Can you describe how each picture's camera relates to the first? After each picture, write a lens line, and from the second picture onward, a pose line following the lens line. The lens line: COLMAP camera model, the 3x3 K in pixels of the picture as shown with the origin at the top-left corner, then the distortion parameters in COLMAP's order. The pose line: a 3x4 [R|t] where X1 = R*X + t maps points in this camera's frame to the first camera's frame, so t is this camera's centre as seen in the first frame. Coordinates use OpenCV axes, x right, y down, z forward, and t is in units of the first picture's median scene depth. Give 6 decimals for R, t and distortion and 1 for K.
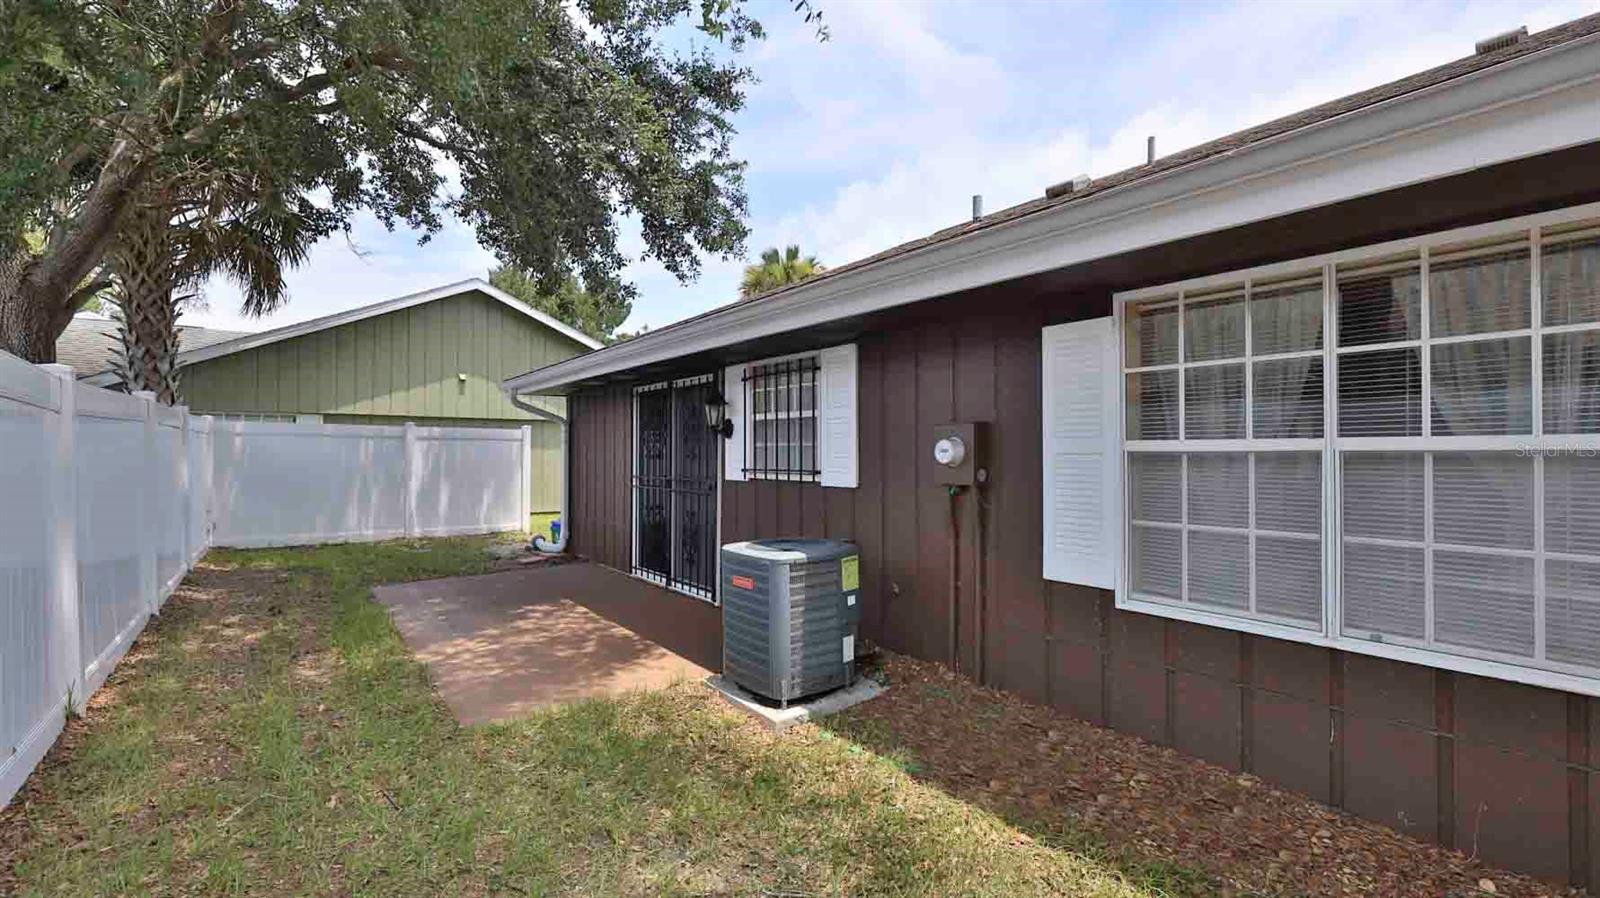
lens RADIAL K [[685.8, 0, 793.8], [0, 685.8, 445.2], [0, 0, 1]] dist [-0.002007, 0.000043]
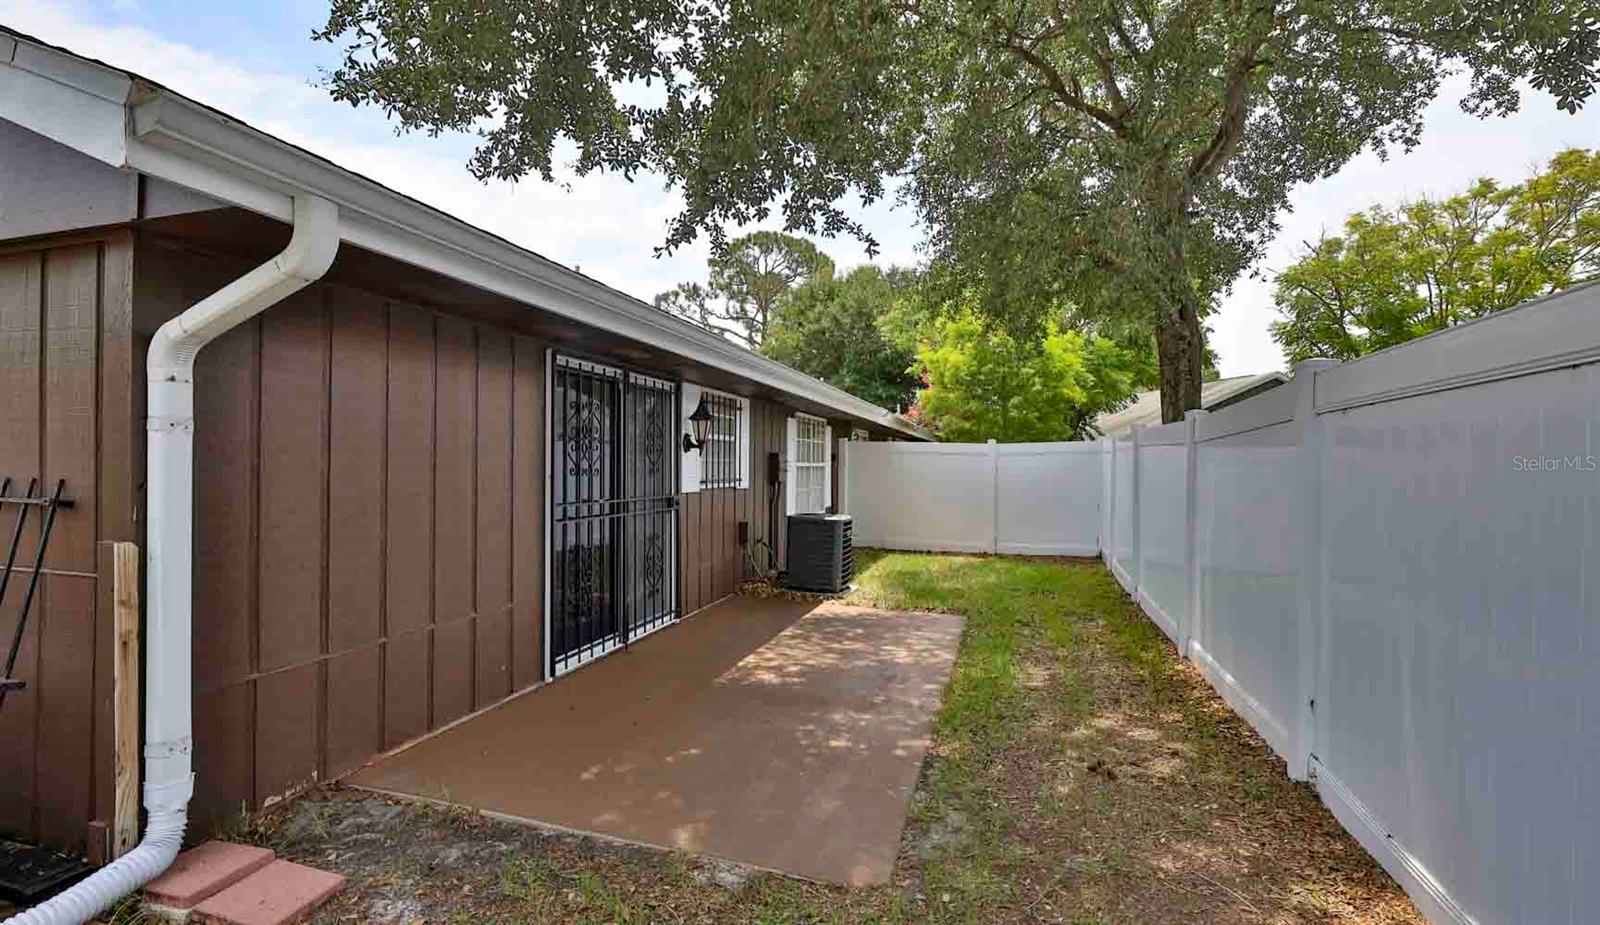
lens RADIAL K [[702.7, 0, 800.0], [0, 702.7, 462.5], [0, 0, 1]] dist [0.000188, 0.000001]
pose [[-0.575142, -0.011071, 0.817978, -0.931512], [-0.023820, 0.999711, -0.003218, 0.004228], [-0.817707, -0.021335, -0.575240, 1.299258]]
